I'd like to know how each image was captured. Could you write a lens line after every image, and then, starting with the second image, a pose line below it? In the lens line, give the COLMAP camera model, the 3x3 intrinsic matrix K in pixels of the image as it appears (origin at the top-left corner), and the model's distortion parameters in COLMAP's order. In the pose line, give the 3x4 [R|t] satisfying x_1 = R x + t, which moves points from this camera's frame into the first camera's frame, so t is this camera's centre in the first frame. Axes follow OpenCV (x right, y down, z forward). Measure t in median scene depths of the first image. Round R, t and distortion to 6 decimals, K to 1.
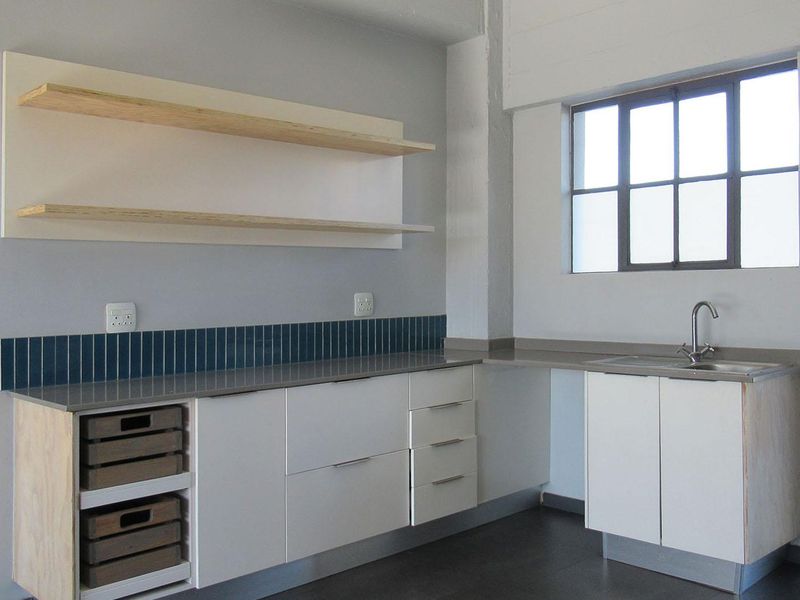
lens RADIAL K [[816.4, 0, 395.9], [0, 816.4, 283.2], [0, 0, 1]] dist [-0.000125, 0.000000]
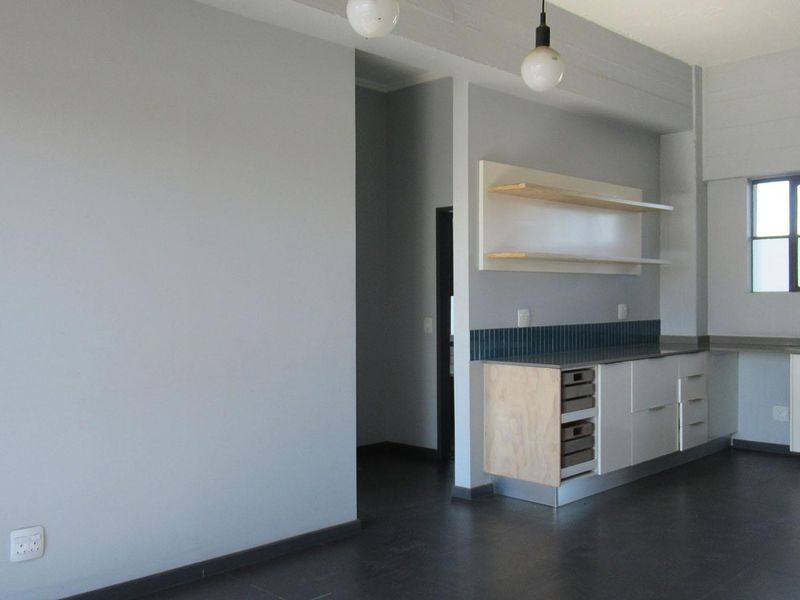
lens RADIAL K [[816.4, 0, 397.9], [0, 816.4, 298.8], [0, 0, 1]] dist [-0.000125, 0.000000]
pose [[0.999282, 0.006222, 0.037382, -0.510237], [-0.006311, 0.999977, 0.002275, 0.000542], [-0.037367, -0.002509, 0.999298, -0.489542]]
